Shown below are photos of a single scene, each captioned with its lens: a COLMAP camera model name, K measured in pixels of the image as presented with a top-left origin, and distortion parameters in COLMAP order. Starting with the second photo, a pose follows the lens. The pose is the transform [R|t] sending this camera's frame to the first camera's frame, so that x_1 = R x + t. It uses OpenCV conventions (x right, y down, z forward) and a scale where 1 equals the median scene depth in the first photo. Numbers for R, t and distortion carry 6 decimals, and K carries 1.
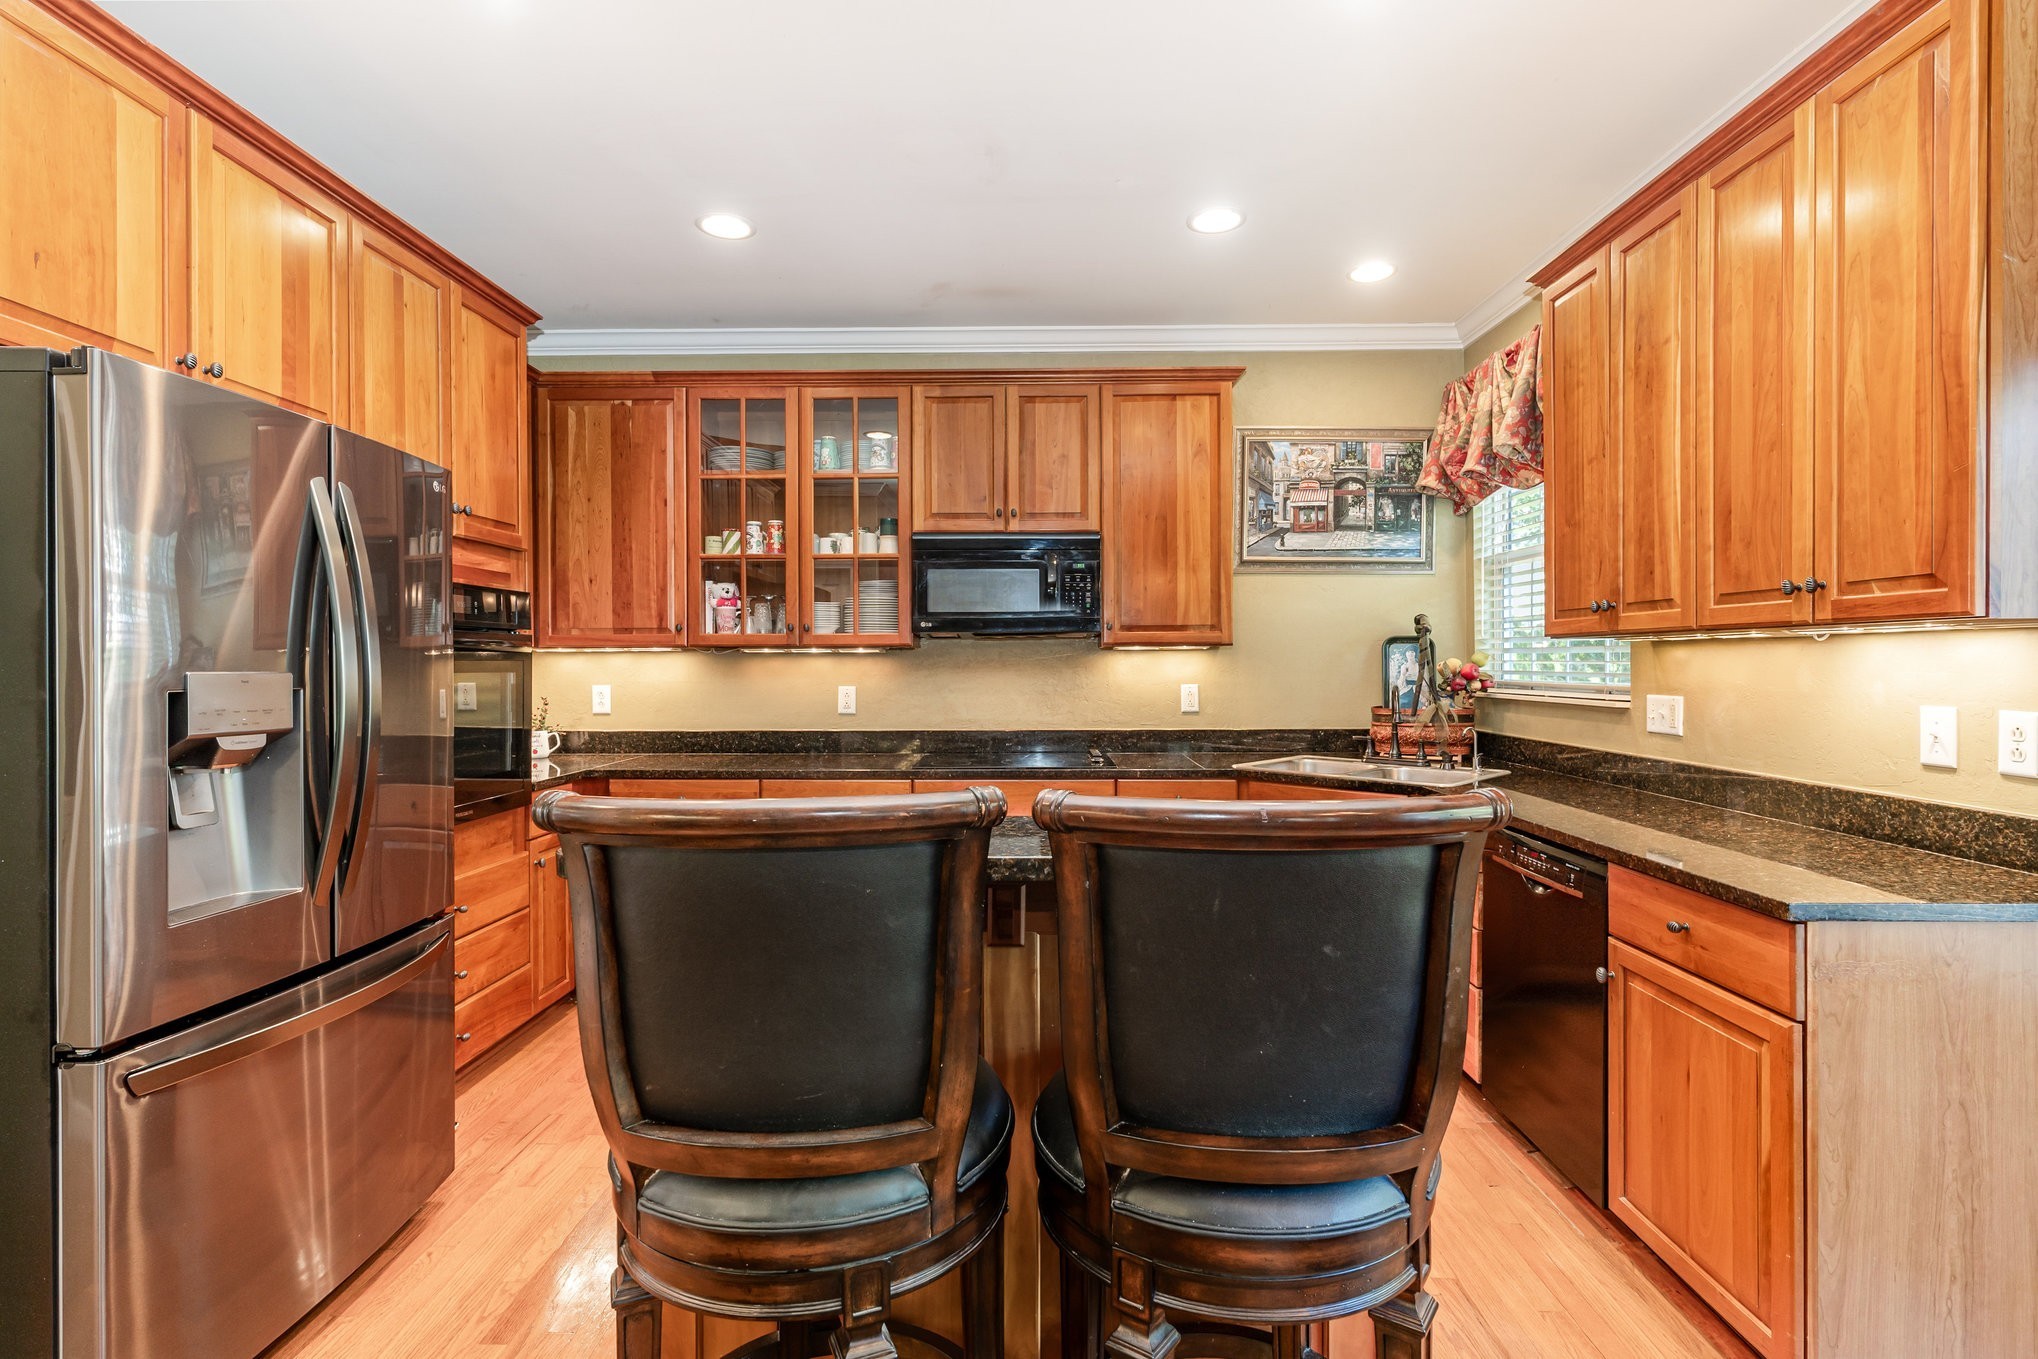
lens RADIAL K [[967.0, 0, 1028.7], [0, 967.0, 665.2], [0, 0, 1]] dist [-0.002273, -0.000259]
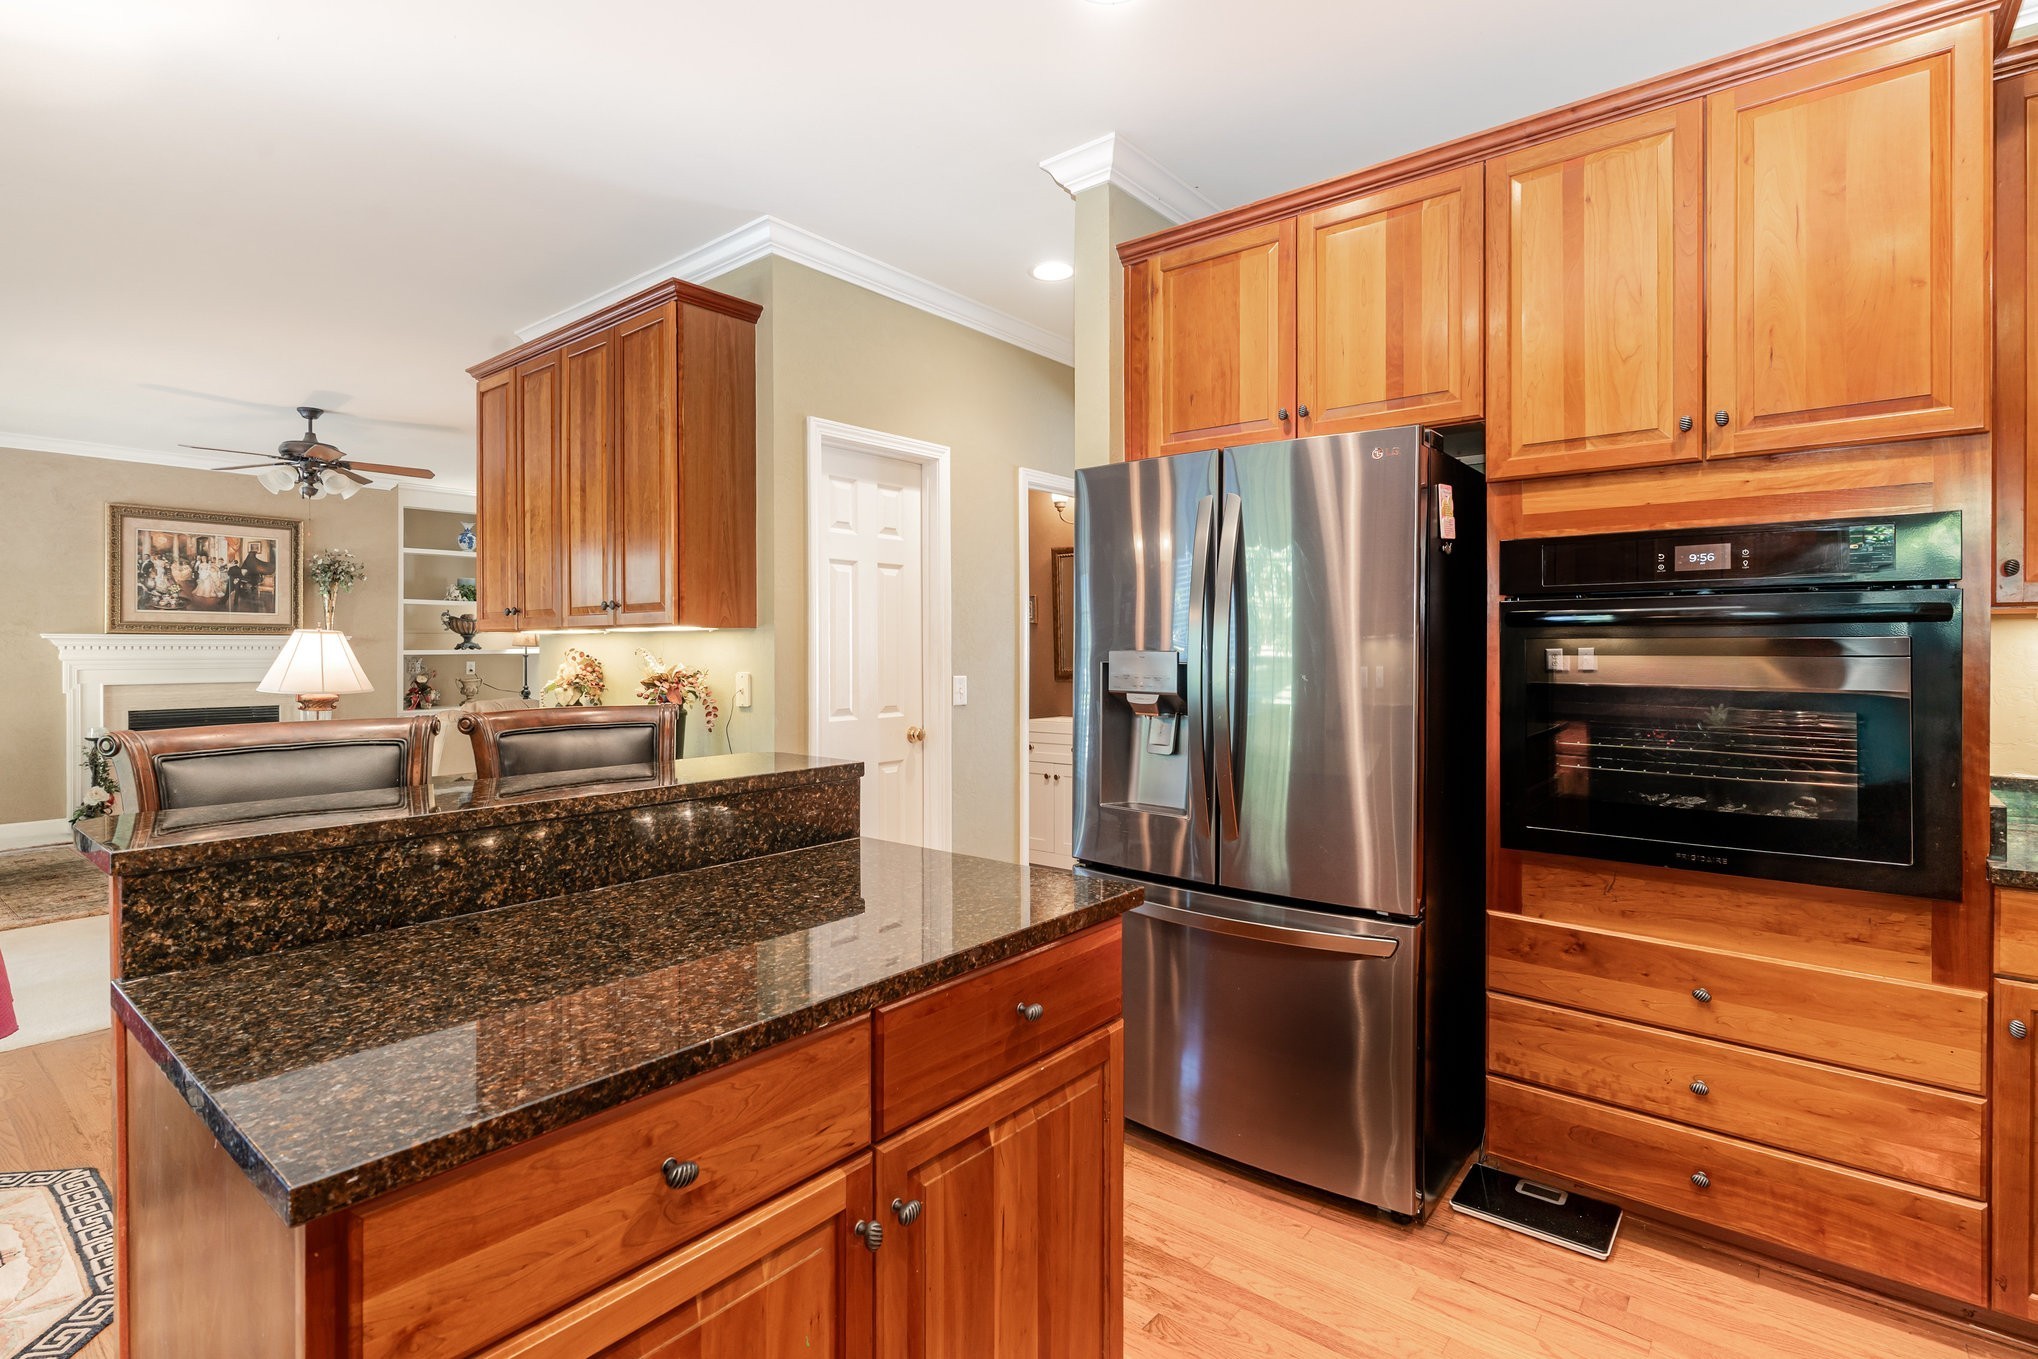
lens RADIAL K [[972.7, 0, 1013.4], [0, 972.7, 643.9], [0, 0, 1]] dist [-0.000981, -0.000346]
pose [[-0.626521, 0.003647, -0.779396, 0.196171], [0.003807, 0.999991, 0.001619, -0.002638], [0.779395, -0.001953, -0.626530, 0.760358]]
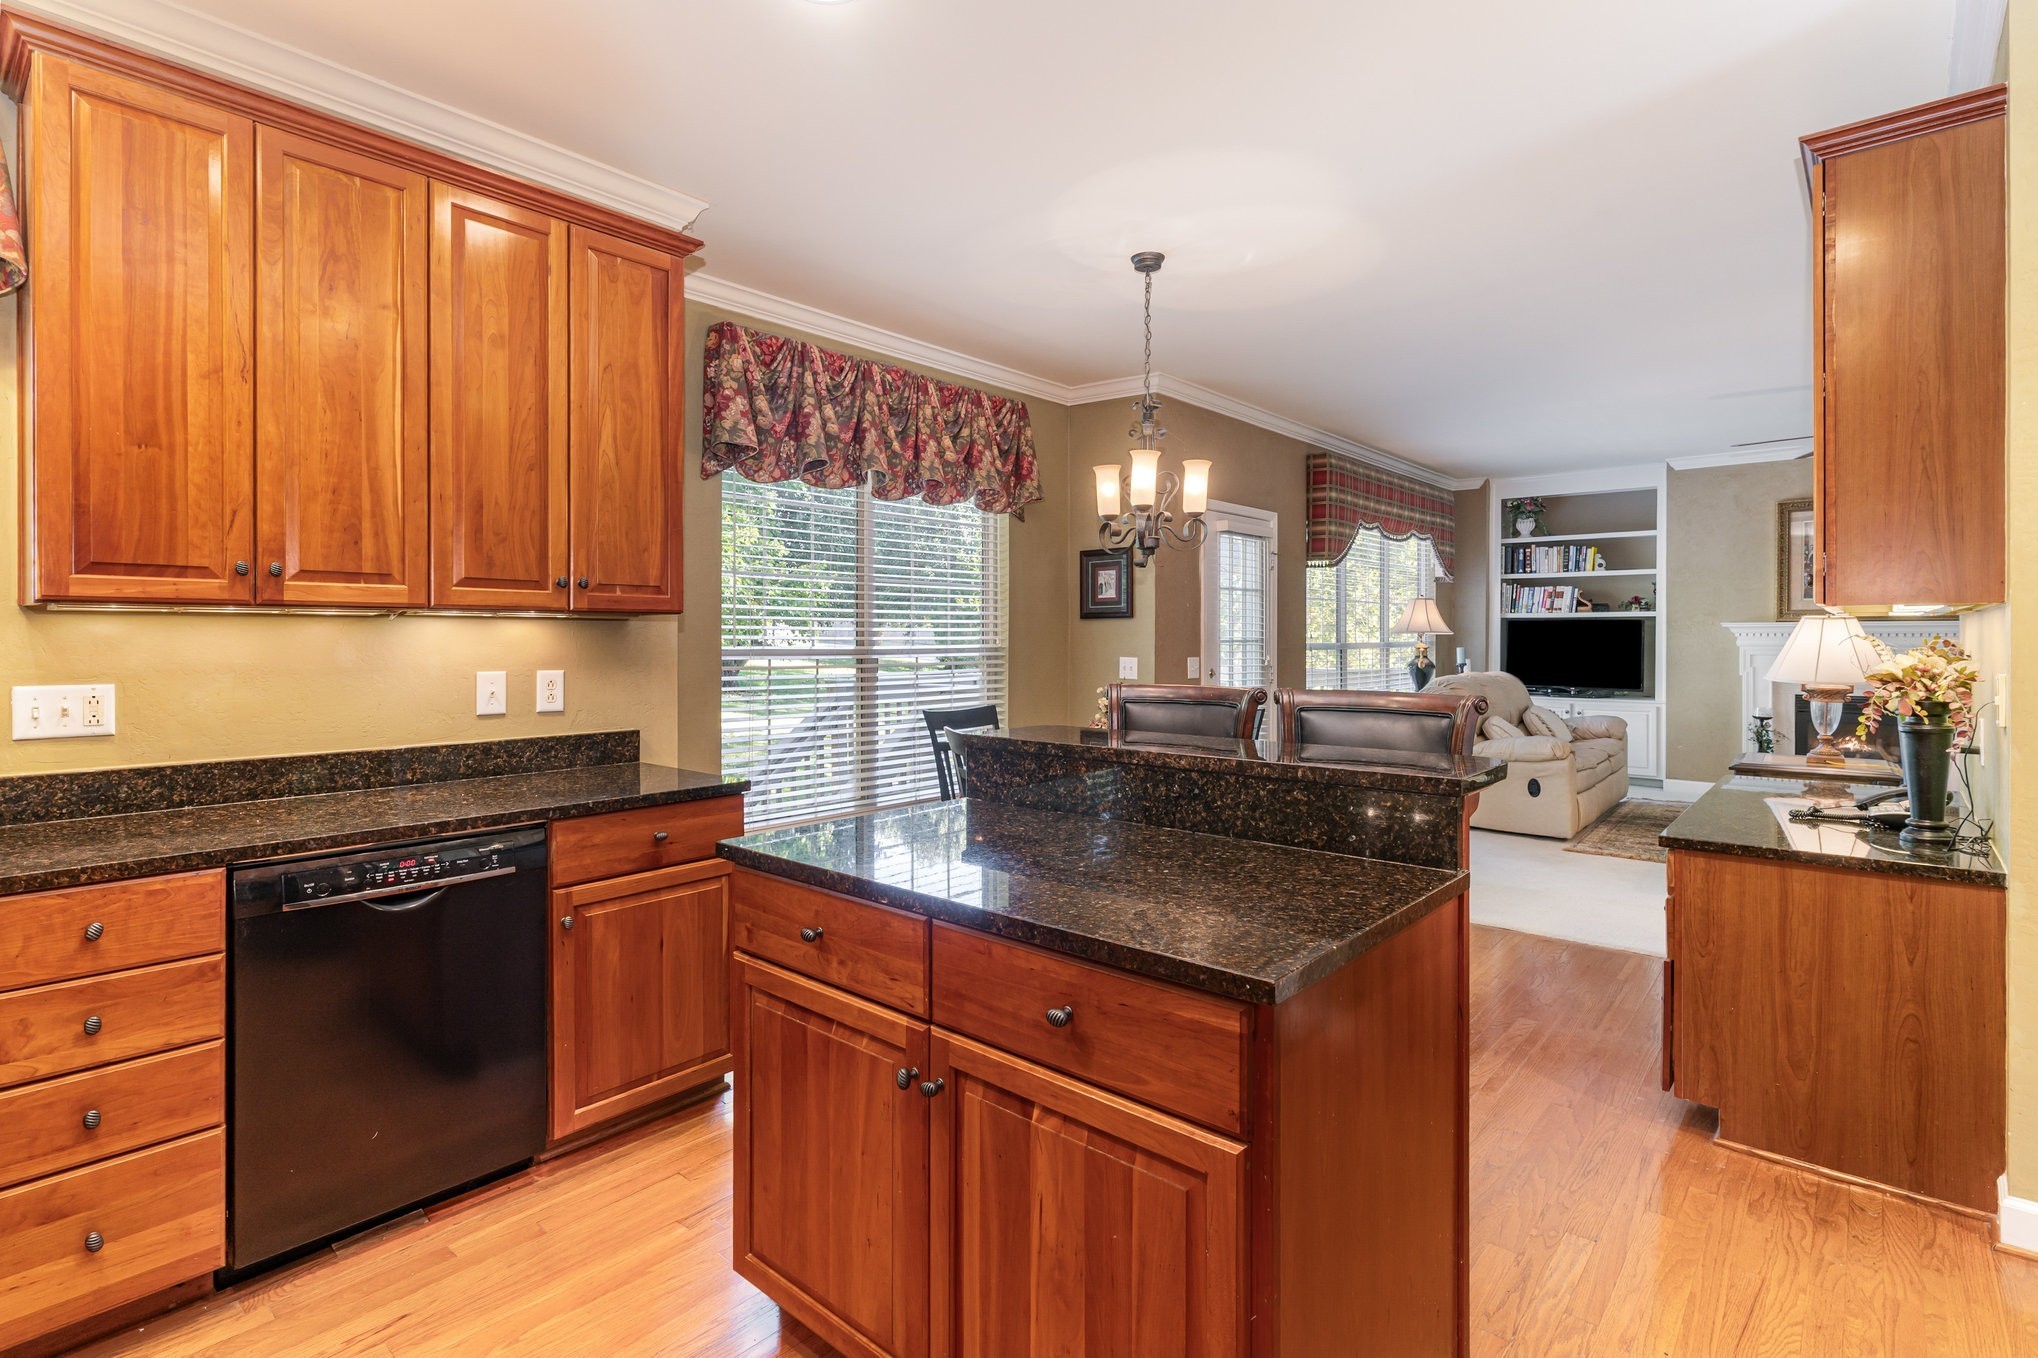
lens RADIAL K [[972.7, 0, 1013.4], [0, 972.7, 643.4], [0, 0, 1]] dist [-0.000981, -0.000346]
pose [[-0.759312, 0.001372, 0.650725, -0.274083], [0.005753, 0.999973, 0.004605, 0.000353], [-0.650701, 0.007240, -0.759300, 0.807500]]
